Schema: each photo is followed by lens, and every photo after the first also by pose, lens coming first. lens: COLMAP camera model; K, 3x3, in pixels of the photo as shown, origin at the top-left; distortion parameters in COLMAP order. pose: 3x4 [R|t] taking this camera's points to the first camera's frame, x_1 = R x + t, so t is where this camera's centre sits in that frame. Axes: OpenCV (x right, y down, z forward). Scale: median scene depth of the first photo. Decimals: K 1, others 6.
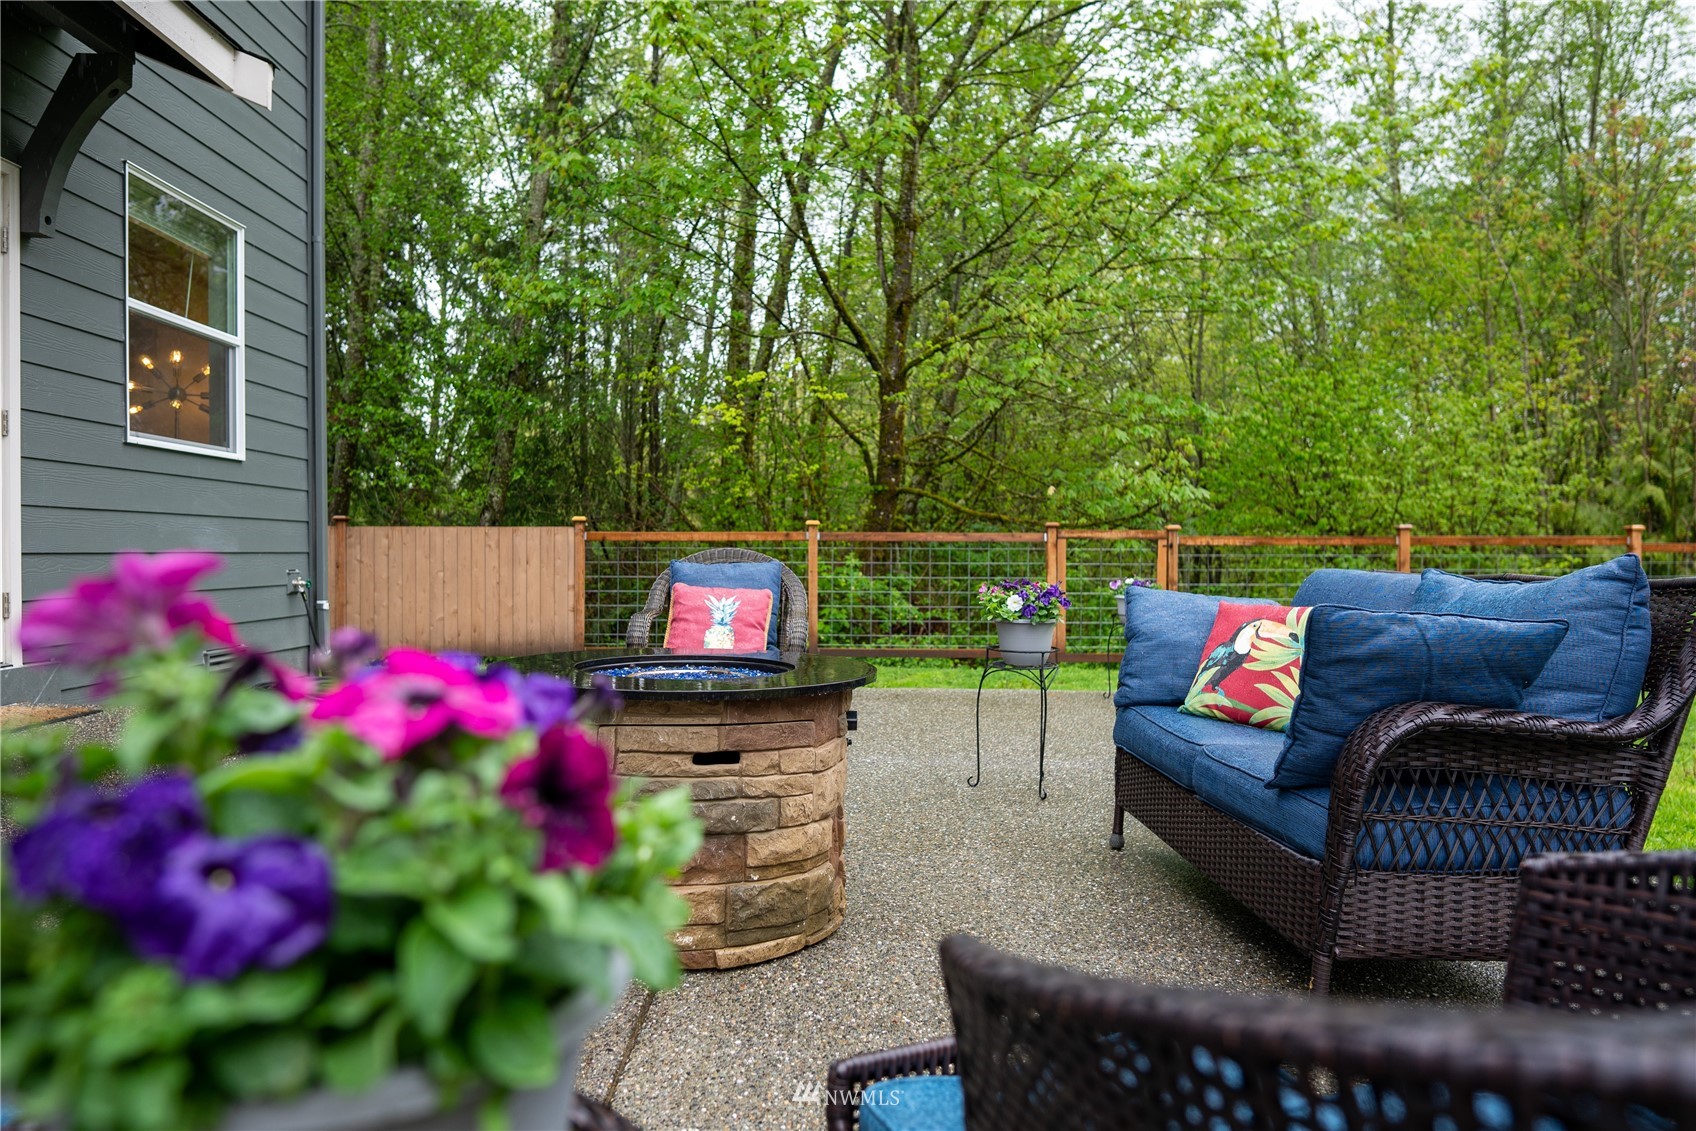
lens RADIAL K [[1056.3, 0, 848.0], [0, 1056.3, 565.5], [0, 0, 1]] dist [-0.005318, -0.002026]
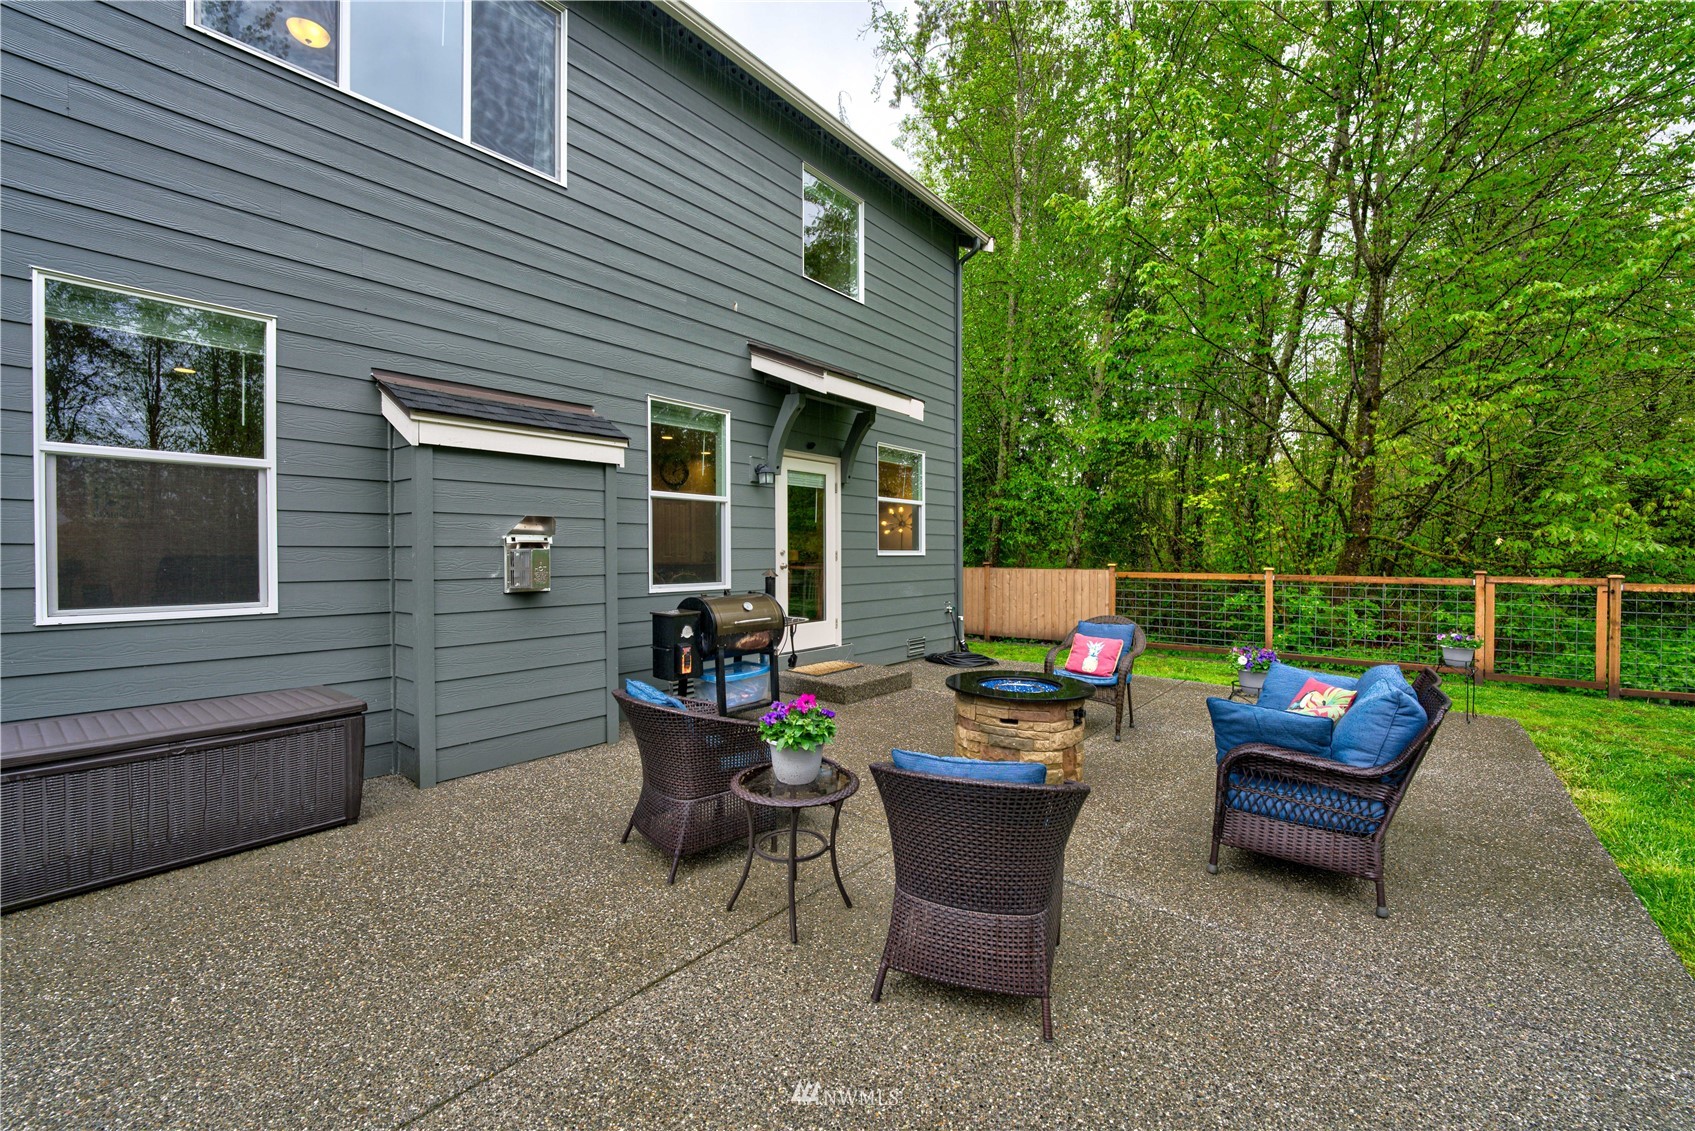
lens RADIAL K [[688.7, 0, 847.5], [0, 688.7, 565.5], [0, 0, 1]] dist [-0.010086, 0.000035]
pose [[0.764071, 0.004989, -0.645113, 0.263134], [-0.004648, 0.999987, 0.002228, -0.084535], [0.645116, 0.001296, 0.764084, -0.241652]]
